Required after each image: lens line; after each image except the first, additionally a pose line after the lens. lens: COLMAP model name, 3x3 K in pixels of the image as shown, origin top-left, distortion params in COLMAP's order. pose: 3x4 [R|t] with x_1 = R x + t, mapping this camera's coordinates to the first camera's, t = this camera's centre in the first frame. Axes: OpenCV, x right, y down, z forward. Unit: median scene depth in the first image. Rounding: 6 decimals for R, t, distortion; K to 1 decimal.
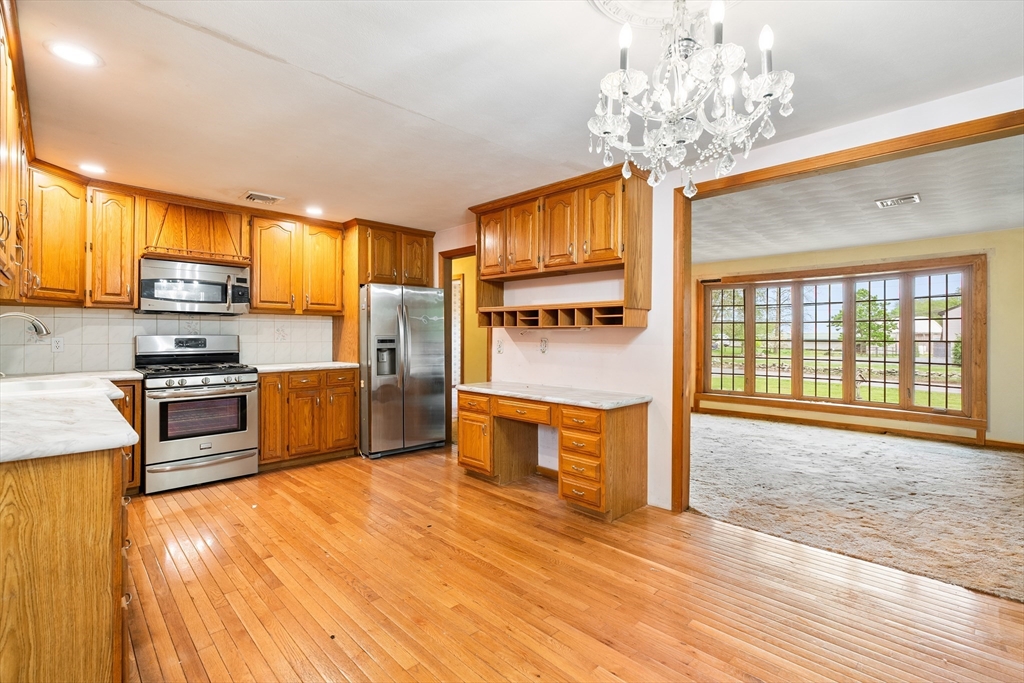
lens RADIAL K [[465.9, 0, 512.4], [0, 465.9, 333.7], [0, 0, 1]] dist [-0.000231, 0.000817]
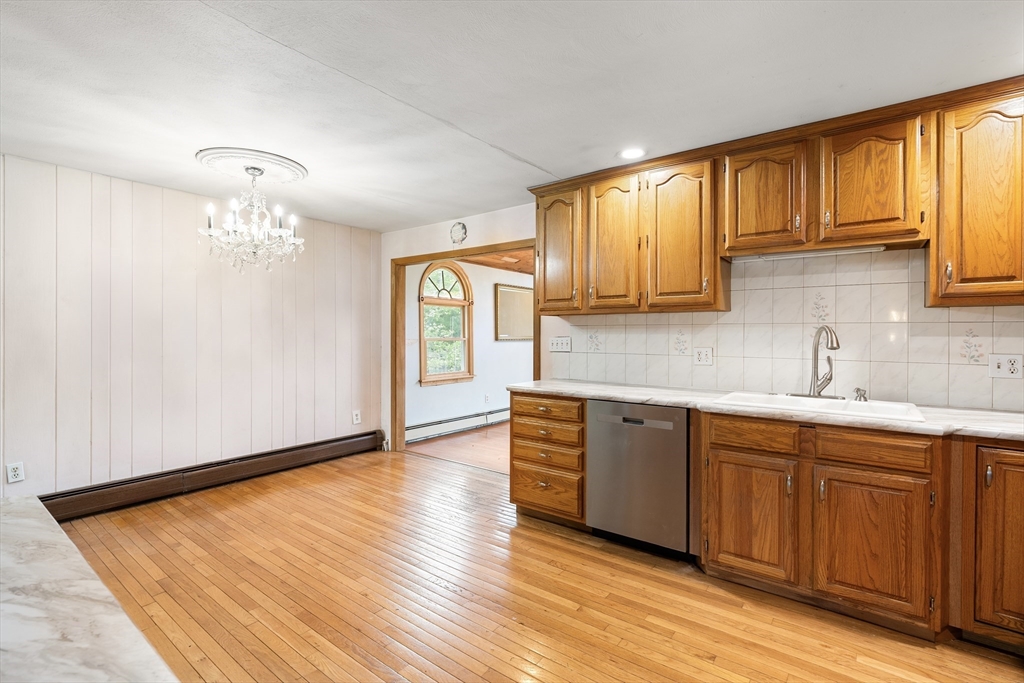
lens RADIAL K [[465.9, 0, 512.4], [0, 465.9, 333.7], [0, 0, 1]] dist [-0.000231, 0.000817]
pose [[-0.988548, -0.002843, -0.150881, -0.174166], [-0.002686, 0.999996, -0.001242, -0.015659], [0.150884, -0.000823, -0.988551, 1.175384]]
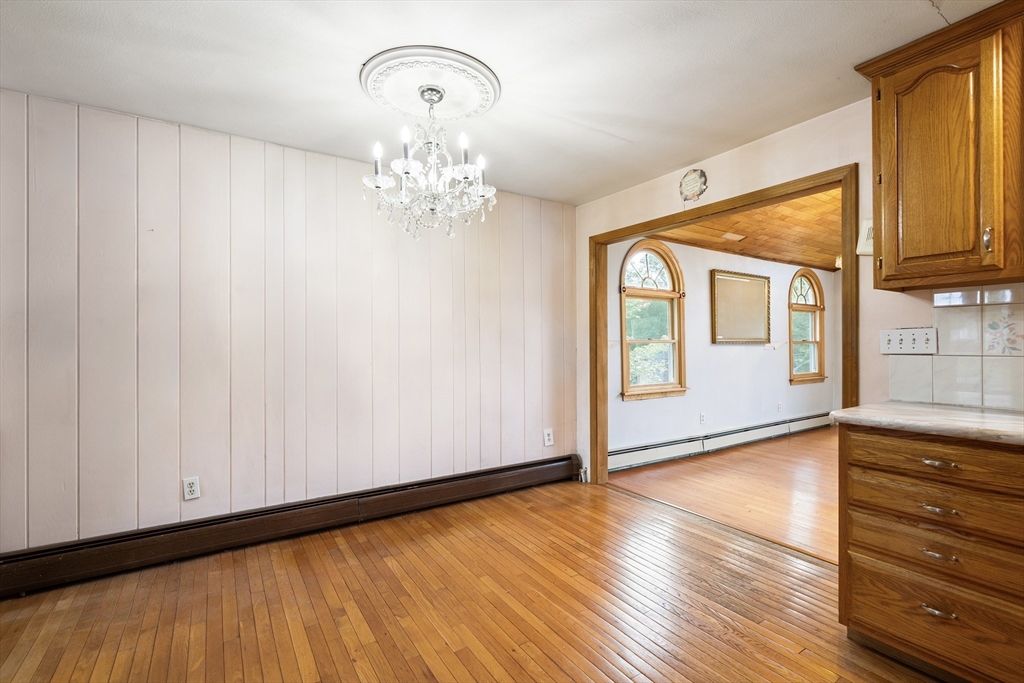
lens RADIAL K [[462.7, 0, 512.0], [0, 462.7, 341.5], [0, 0, 1]] dist [-0.000446, 0.000372]
pose [[-0.981518, 0.002514, 0.191355, -0.064484], [0.001812, 0.999991, -0.003847, 0.006227], [-0.191363, -0.003429, -0.981513, 0.866934]]
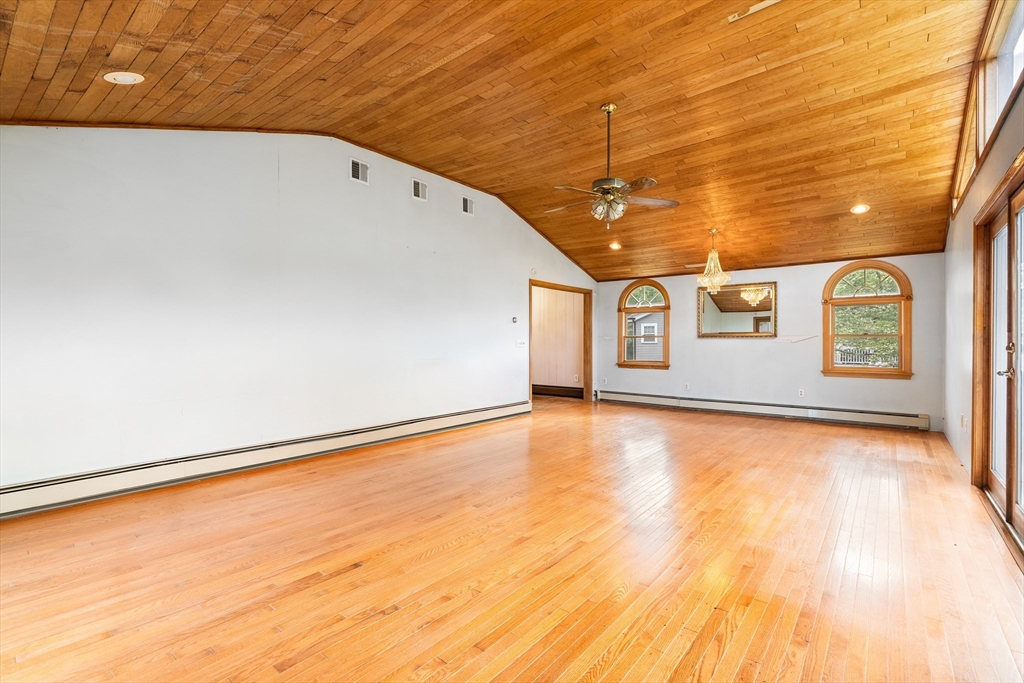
lens RADIAL K [[462.7, 0, 512.0], [0, 462.7, 341.5], [0, 0, 1]] dist [-0.000446, 0.000372]
pose [[-0.115718, 0.001327, 0.993281, -2.198780], [-0.001800, 0.999997, -0.001546, 0.027467], [-0.993281, -0.001967, -0.115715, 0.469257]]
